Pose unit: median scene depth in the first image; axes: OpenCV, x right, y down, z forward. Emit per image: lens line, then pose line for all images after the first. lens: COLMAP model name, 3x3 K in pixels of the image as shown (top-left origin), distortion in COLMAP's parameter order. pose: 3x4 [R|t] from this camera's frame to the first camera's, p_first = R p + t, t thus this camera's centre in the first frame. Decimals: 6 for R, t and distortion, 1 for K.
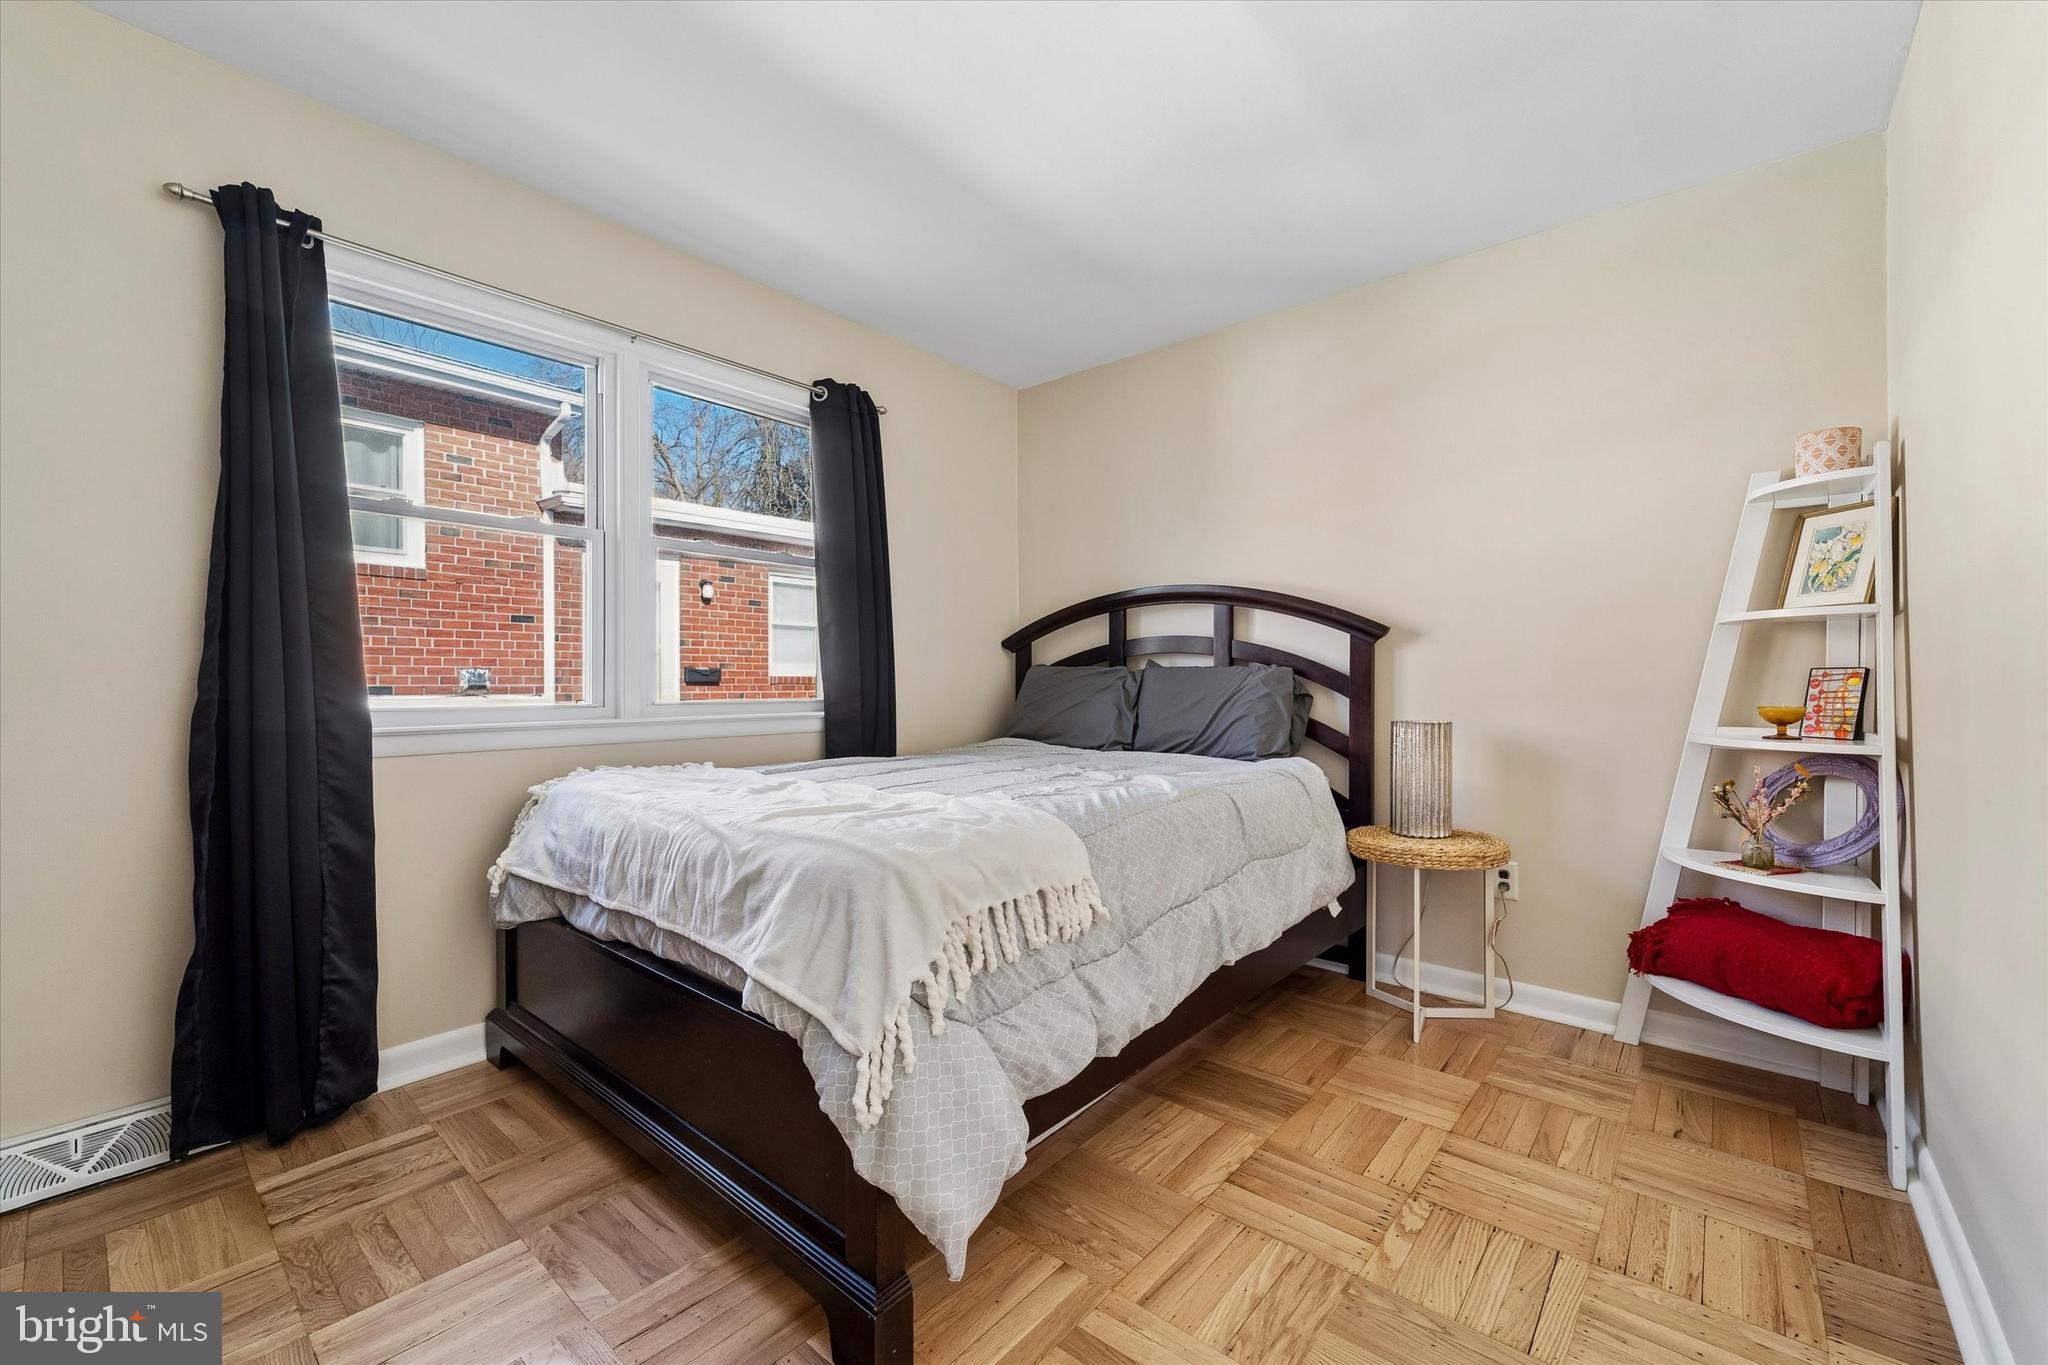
lens RADIAL K [[826.4, 0, 1032.4], [0, 826.4, 677.9], [0, 0, 1]] dist [0.000418, -0.002484]
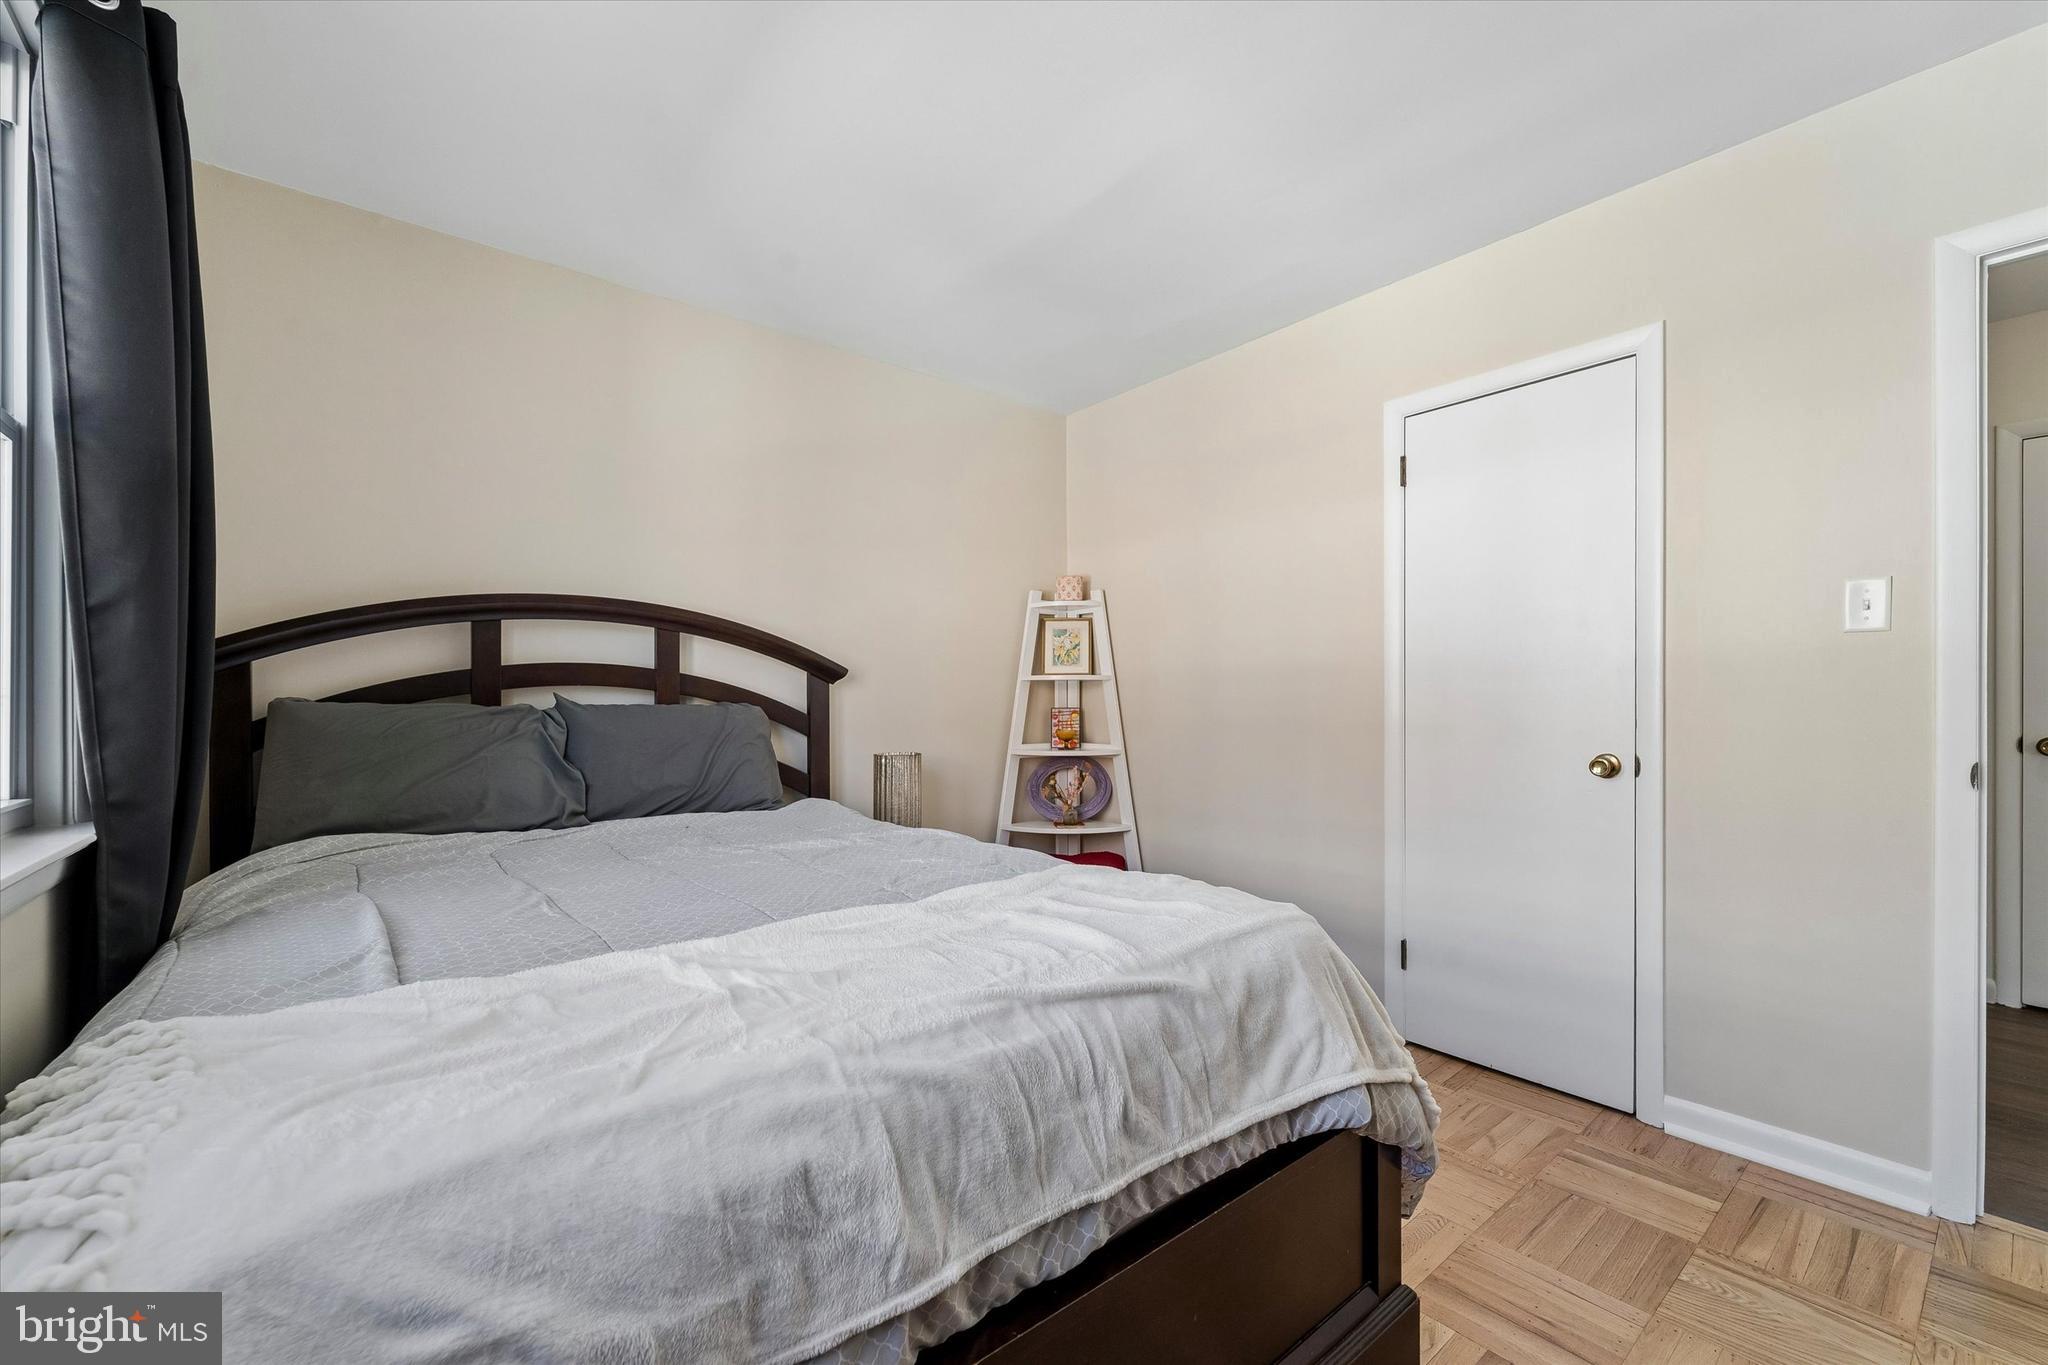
lens RADIAL K [[826.4, 0, 1032.7], [0, 826.4, 698.8], [0, 0, 1]] dist [0.000418, -0.002484]
pose [[0.167403, 0.004505, 0.985878, -0.595804], [-0.001187, 0.999990, -0.004367, -0.017887], [-0.985888, -0.000439, 0.167407, 0.568898]]
